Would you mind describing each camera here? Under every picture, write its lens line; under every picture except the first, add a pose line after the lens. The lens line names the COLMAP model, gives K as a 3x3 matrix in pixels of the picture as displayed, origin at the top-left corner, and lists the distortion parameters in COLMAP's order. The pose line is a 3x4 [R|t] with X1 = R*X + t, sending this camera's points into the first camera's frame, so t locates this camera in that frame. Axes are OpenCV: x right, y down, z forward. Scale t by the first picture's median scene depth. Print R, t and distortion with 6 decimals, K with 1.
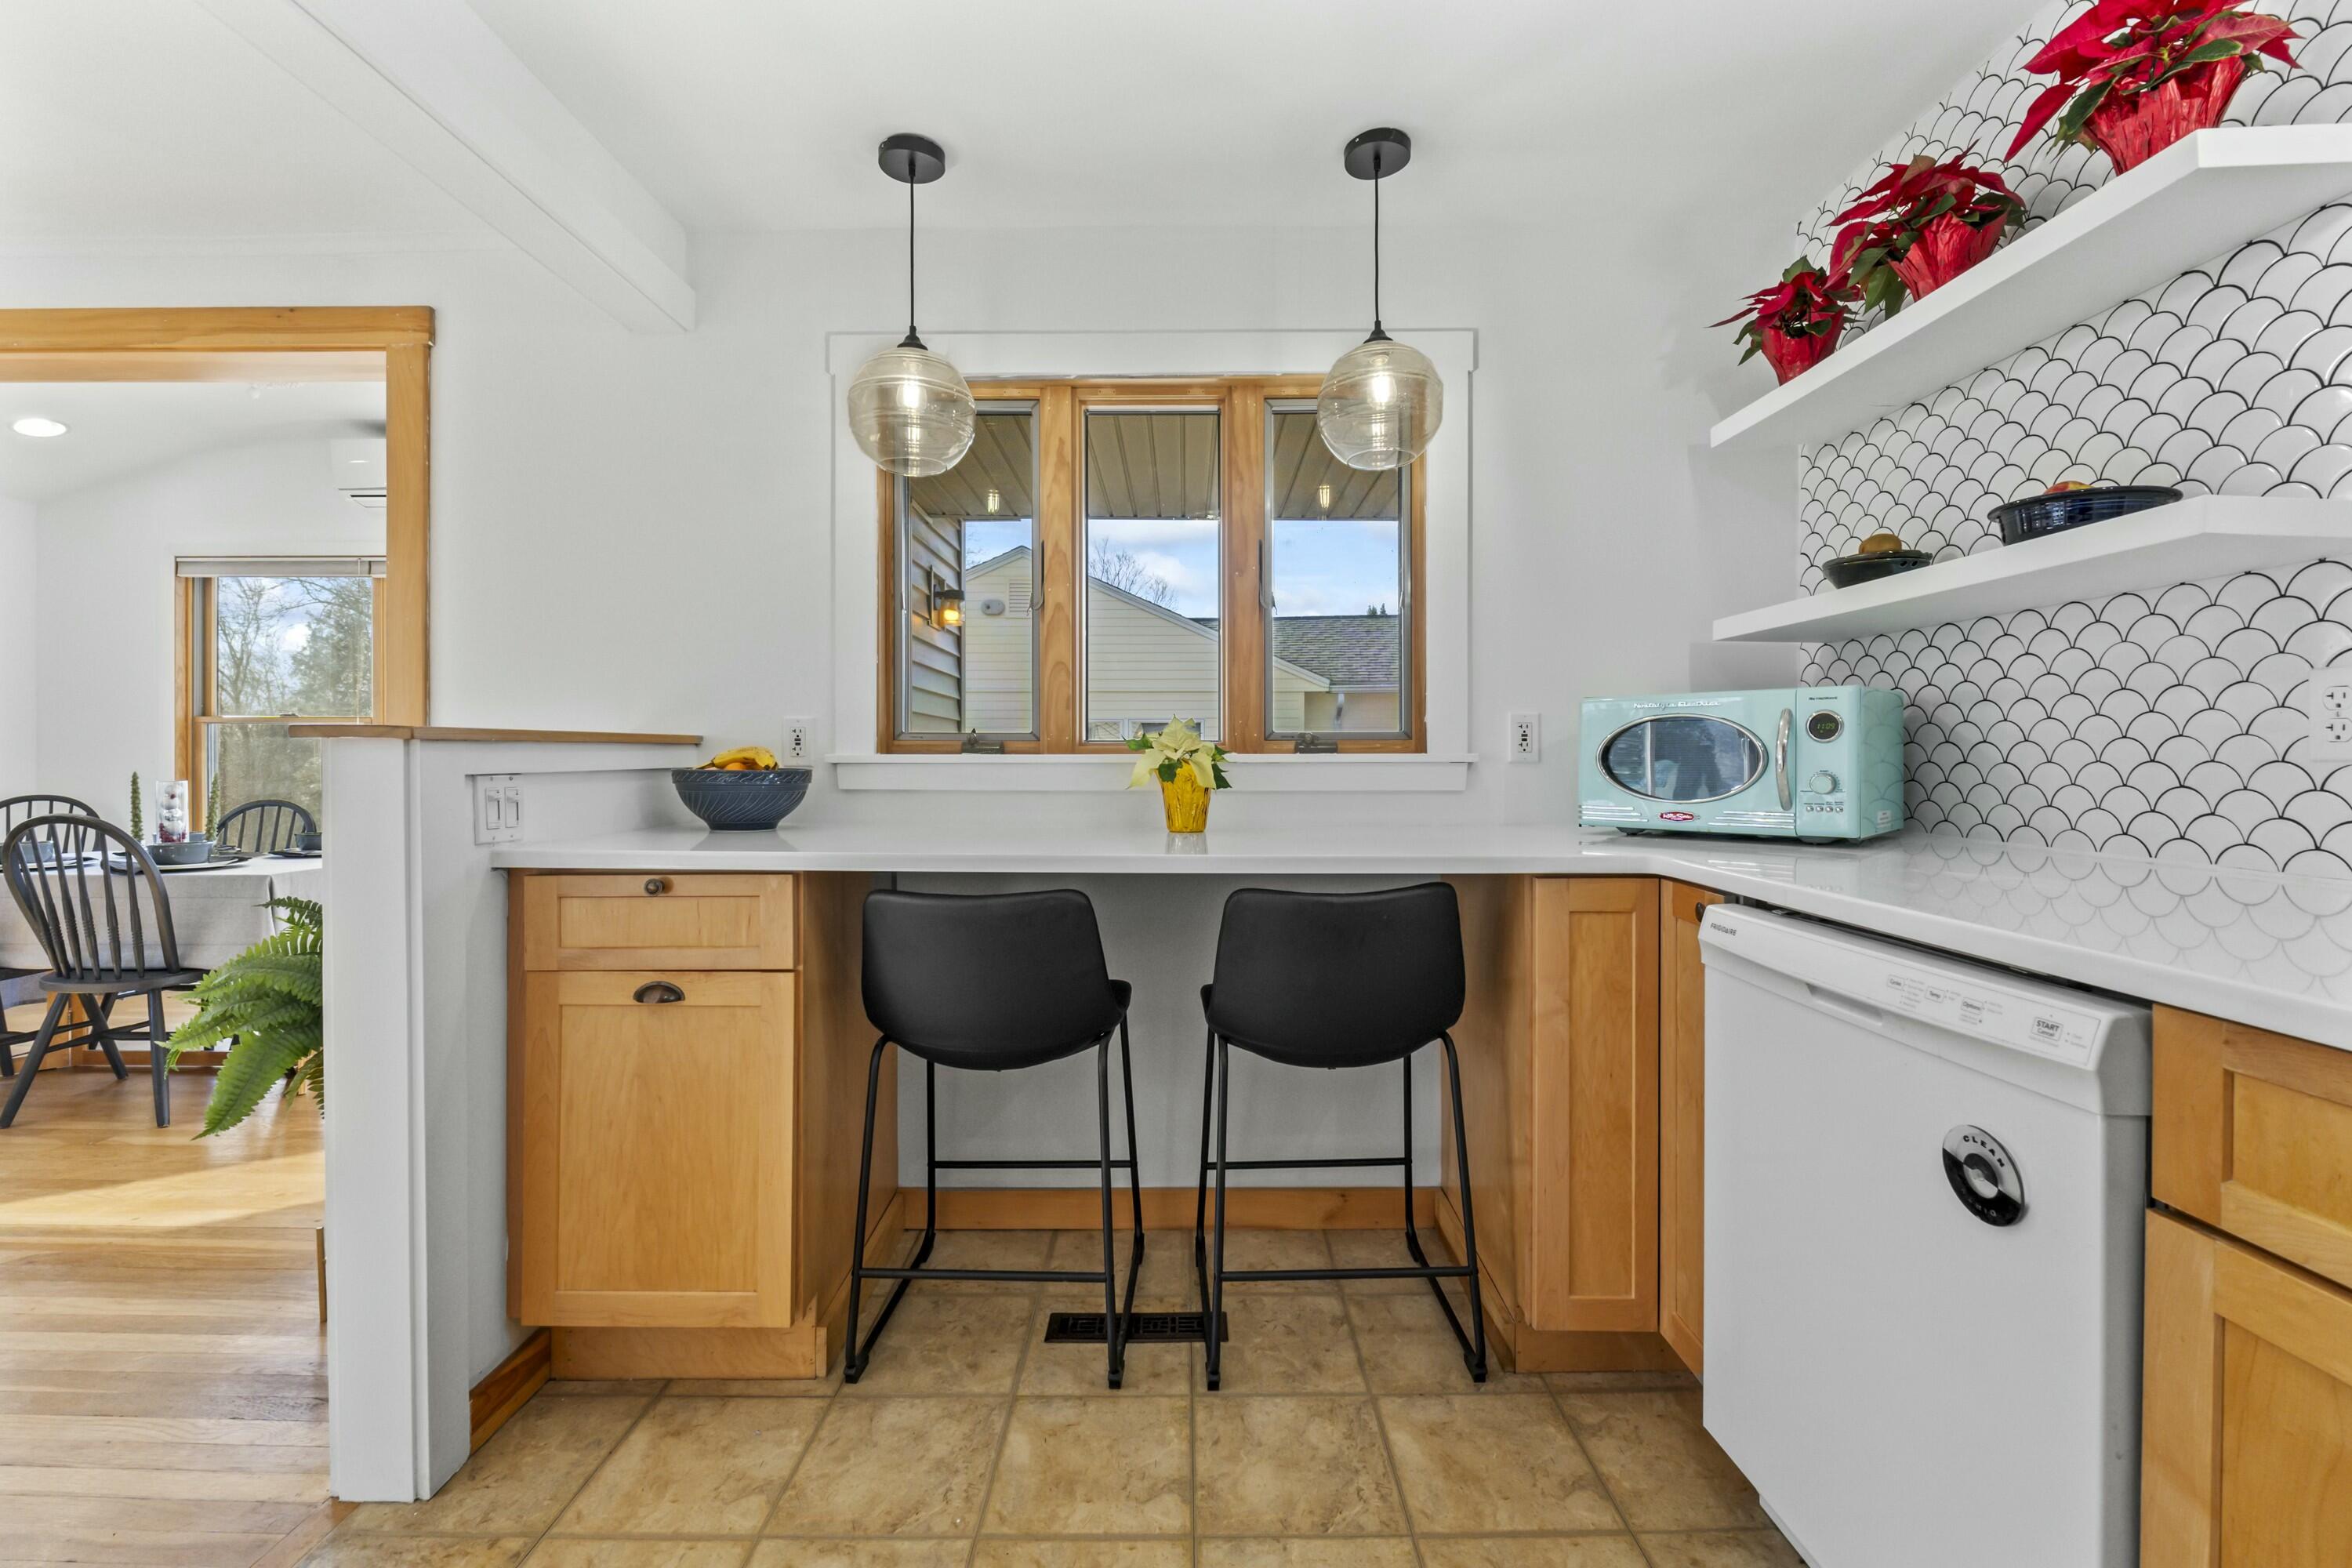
lens RADIAL K [[994.5, 0, 1185.1], [0, 994.5, 764.1], [0, 0, 1]] dist [-0.008108, 0.000978]
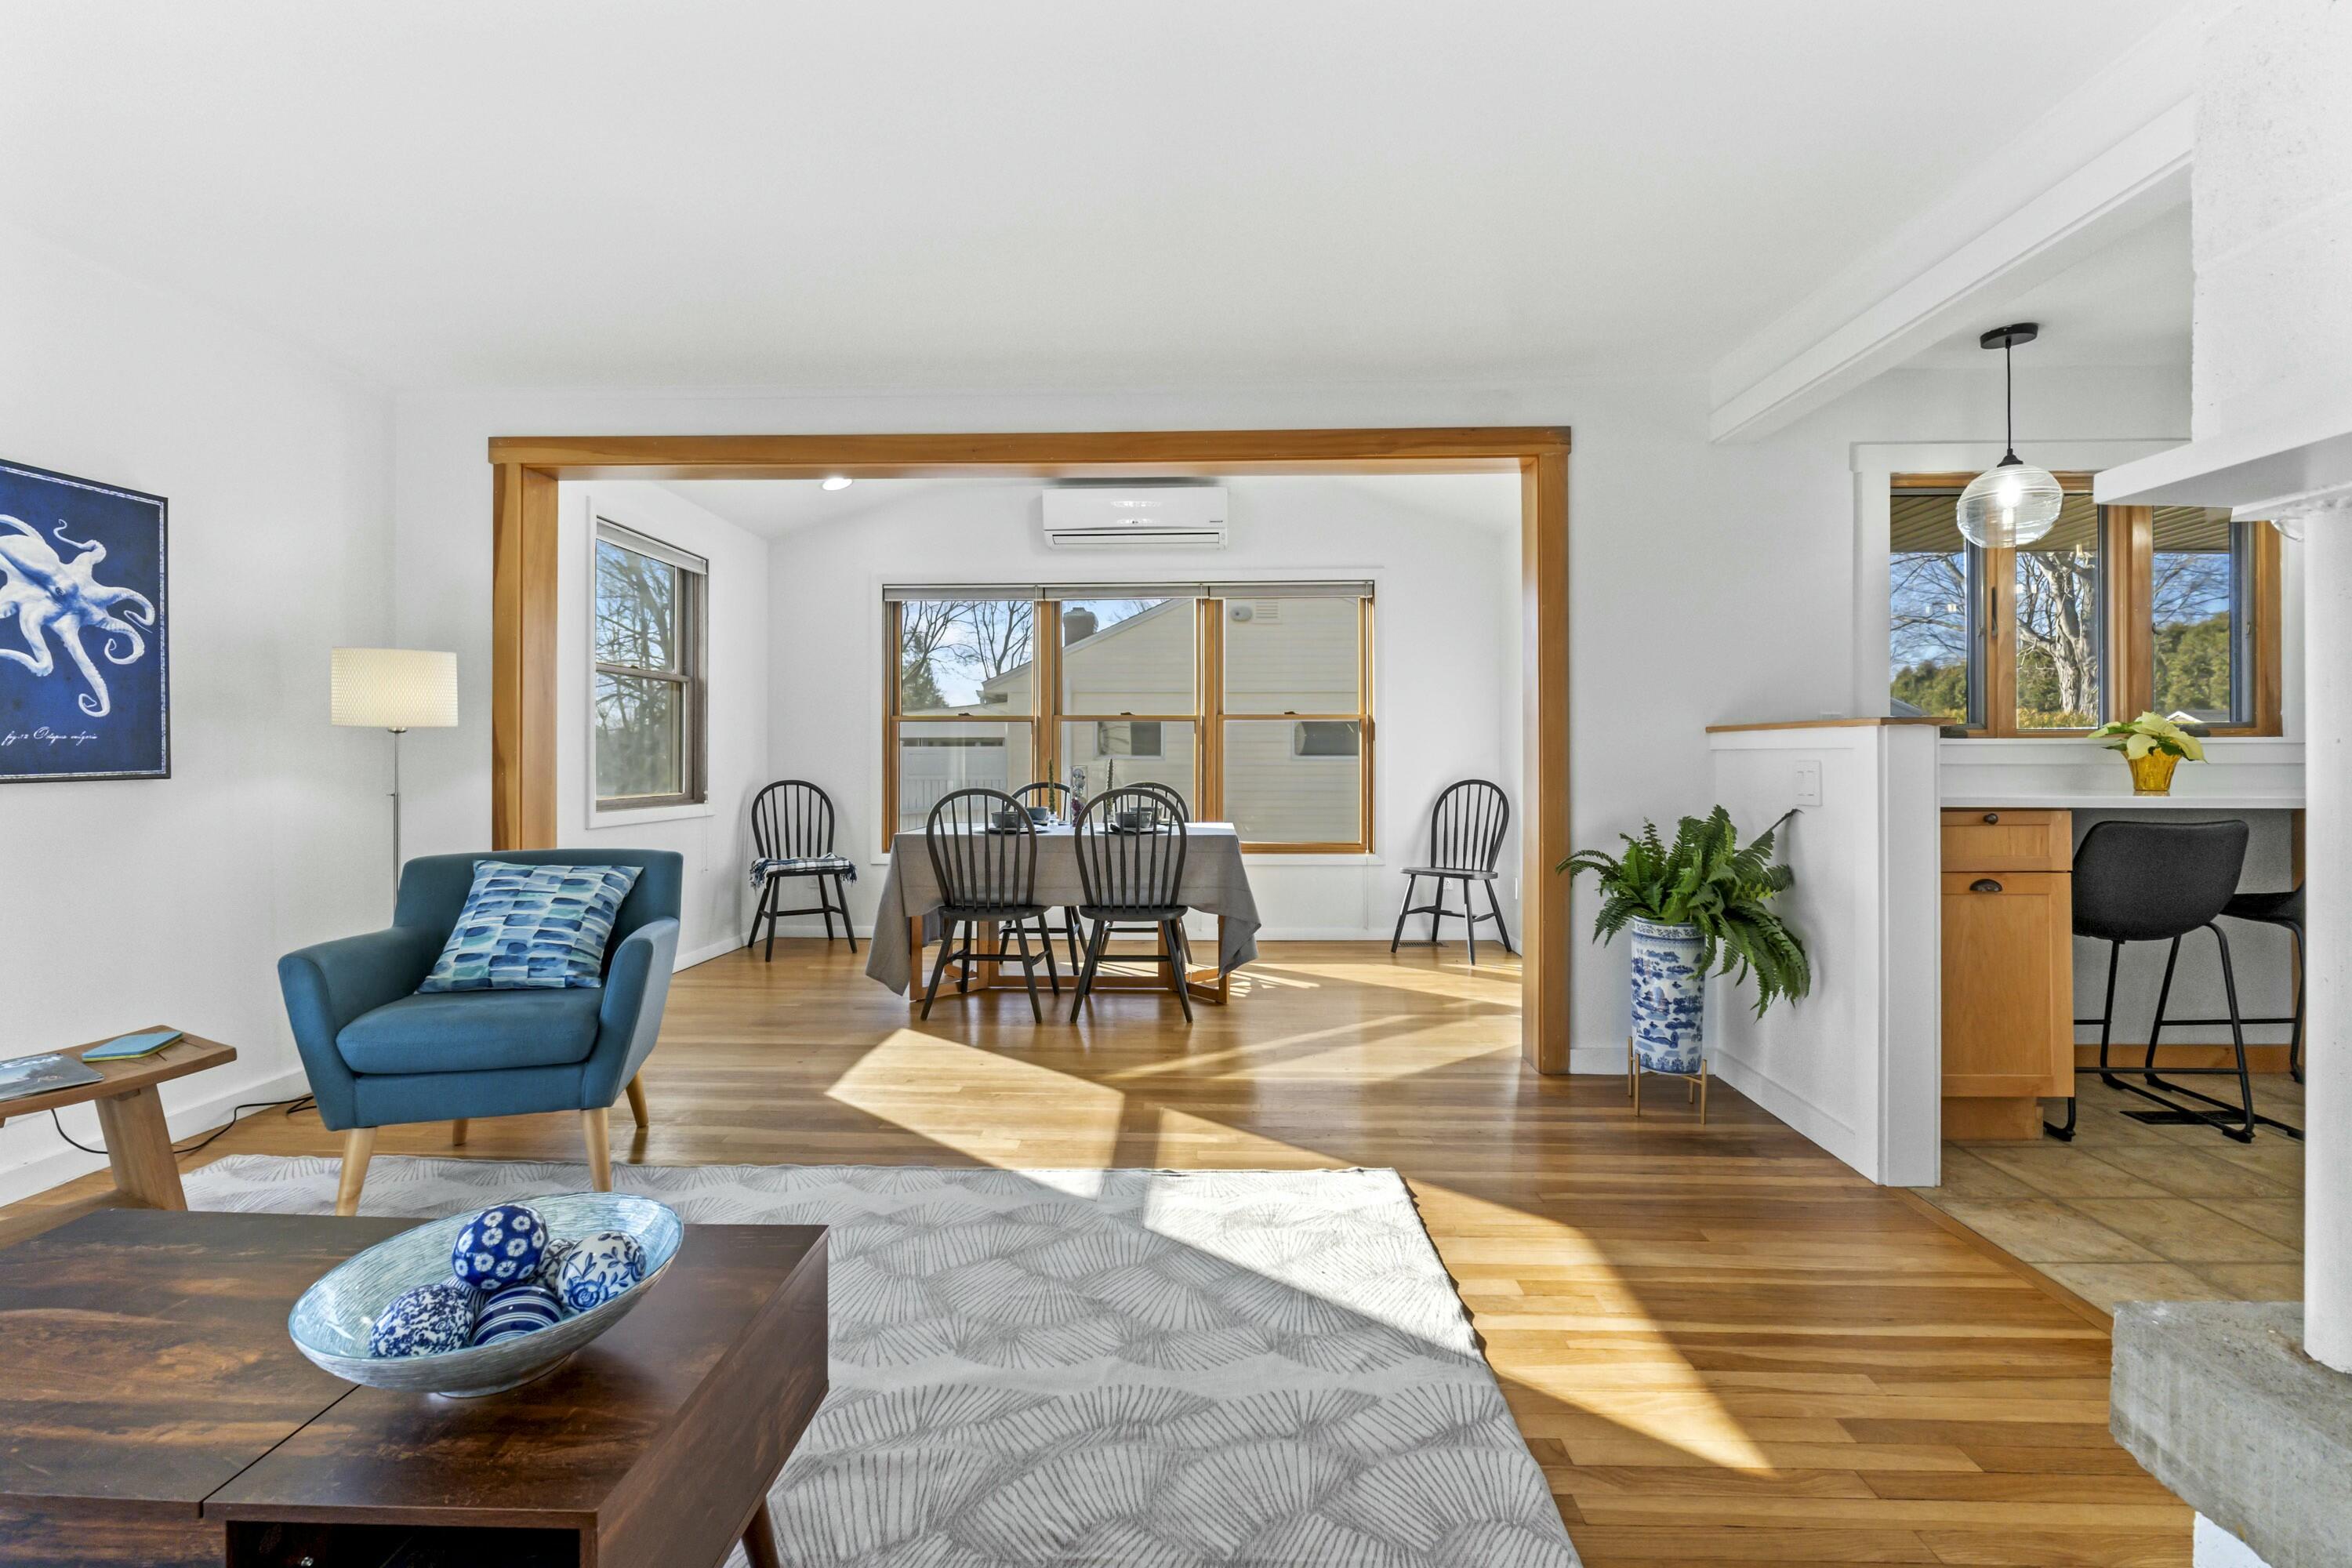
lens RADIAL K [[994.5, 0, 1178.9], [0, 994.5, 757.9], [0, 0, 1]] dist [-0.008108, 0.000978]
pose [[0.999416, 0.001086, -0.034155, -1.622199], [-0.001283, 0.999983, -0.005749, 0.034799], [0.034149, 0.005789, 0.999400, -0.579040]]
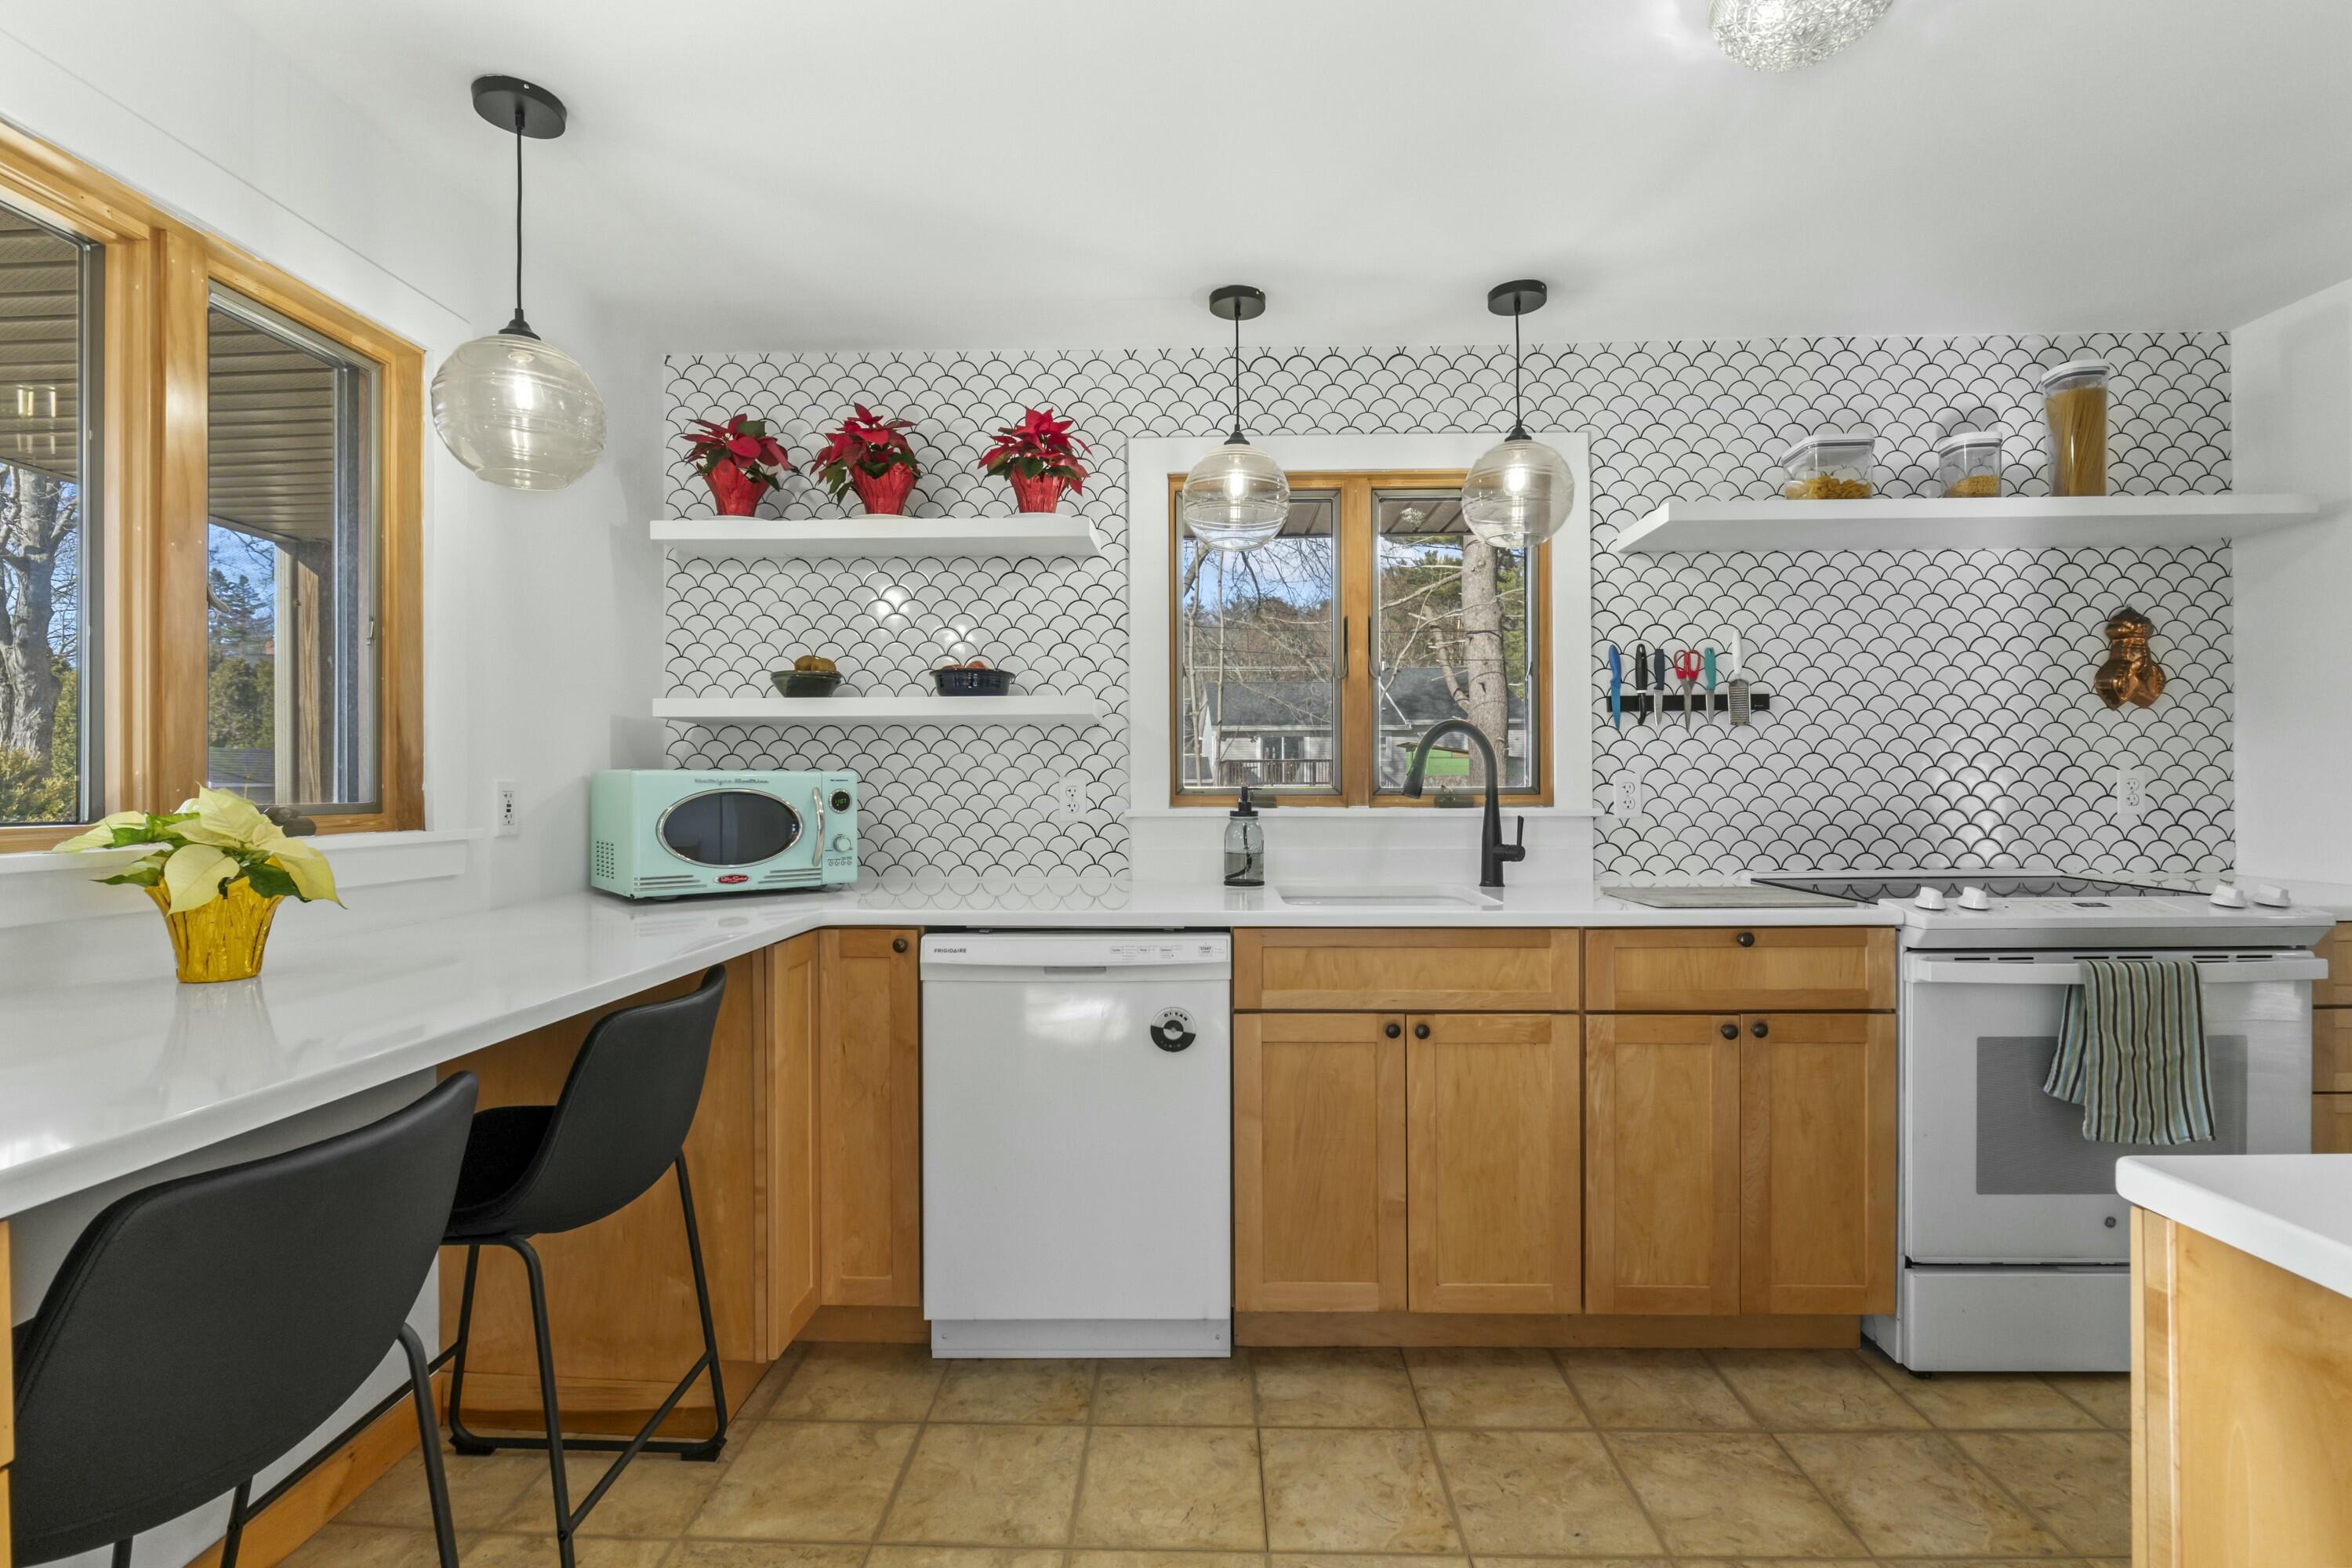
lens RADIAL K [[1051.2, 0, 1180.0], [0, 1051.2, 779.3], [0, 0, 1]] dist [-0.010073, 0.000141]
pose [[0.021781, 0.007248, 0.999736, -0.729069], [0.011523, 0.999905, -0.007500, -0.049596], [-0.999696, 0.011683, 0.021695, 0.481025]]
